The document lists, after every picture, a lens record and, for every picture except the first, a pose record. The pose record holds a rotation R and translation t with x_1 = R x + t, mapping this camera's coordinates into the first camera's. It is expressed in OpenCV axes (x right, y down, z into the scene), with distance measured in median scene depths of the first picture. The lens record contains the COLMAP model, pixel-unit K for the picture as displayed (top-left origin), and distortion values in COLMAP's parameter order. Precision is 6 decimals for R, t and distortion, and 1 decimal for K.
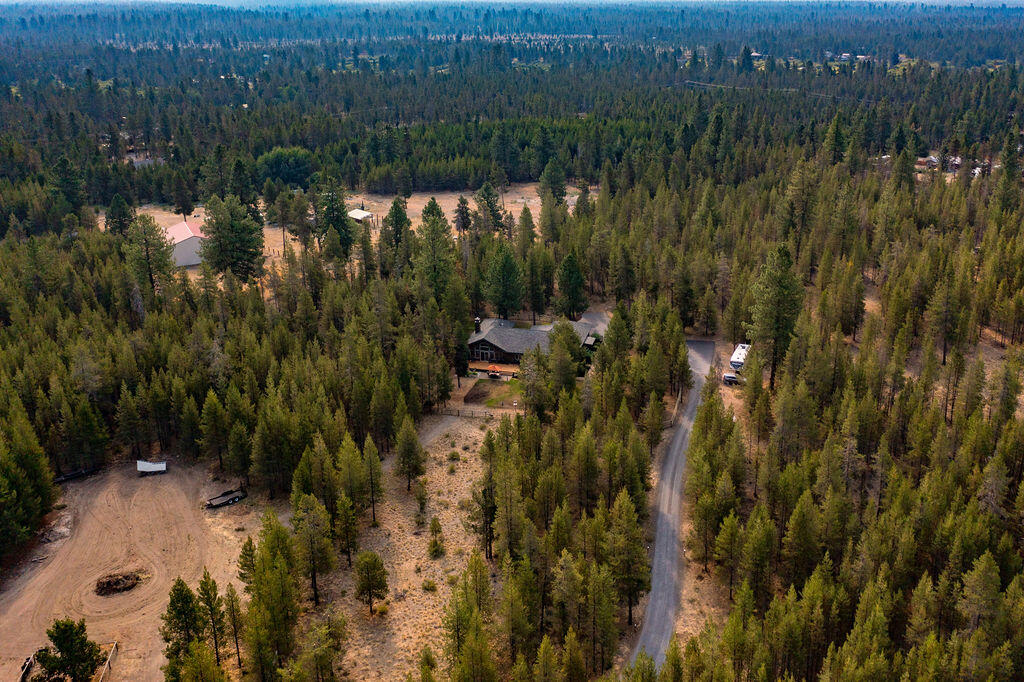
lens RADIAL K [[865.3, 0, 544.4], [0, 865.3, 339.0], [0, 0, 1]] dist [-0.002379, 0.000058]
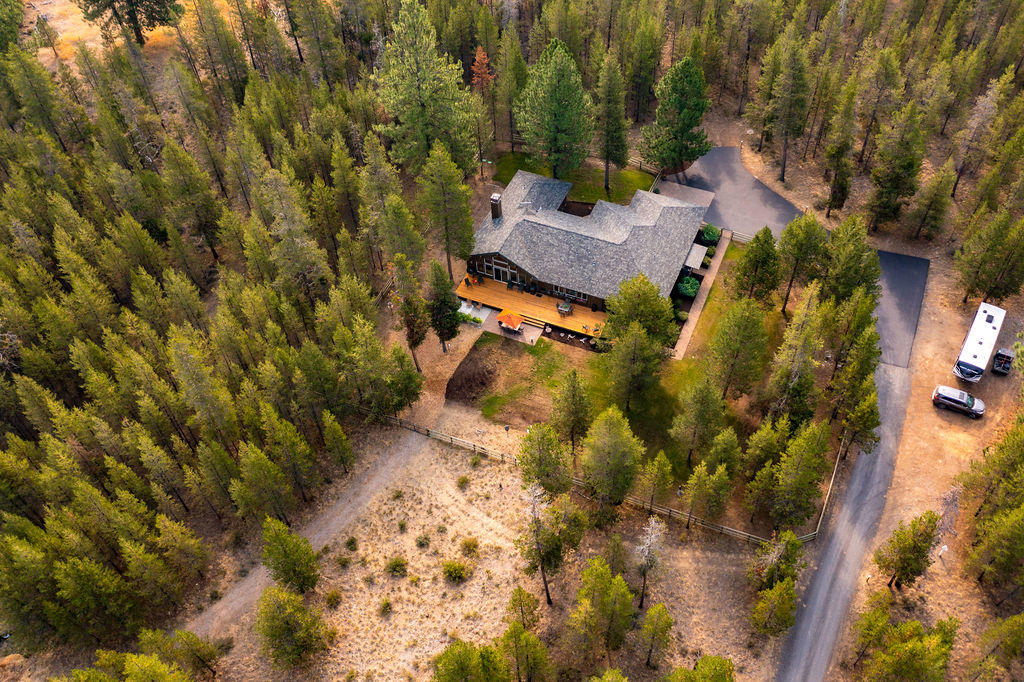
lens RADIAL K [[865.3, 0, 544.4], [0, 865.3, 339.0], [0, 0, 1]] dist [-0.002379, 0.000058]
pose [[0.987035, 0.118098, -0.108698, 0.026078], [-0.054361, 0.883161, 0.465910, -0.220150], [0.151021, -0.453960, 0.878130, 0.527683]]
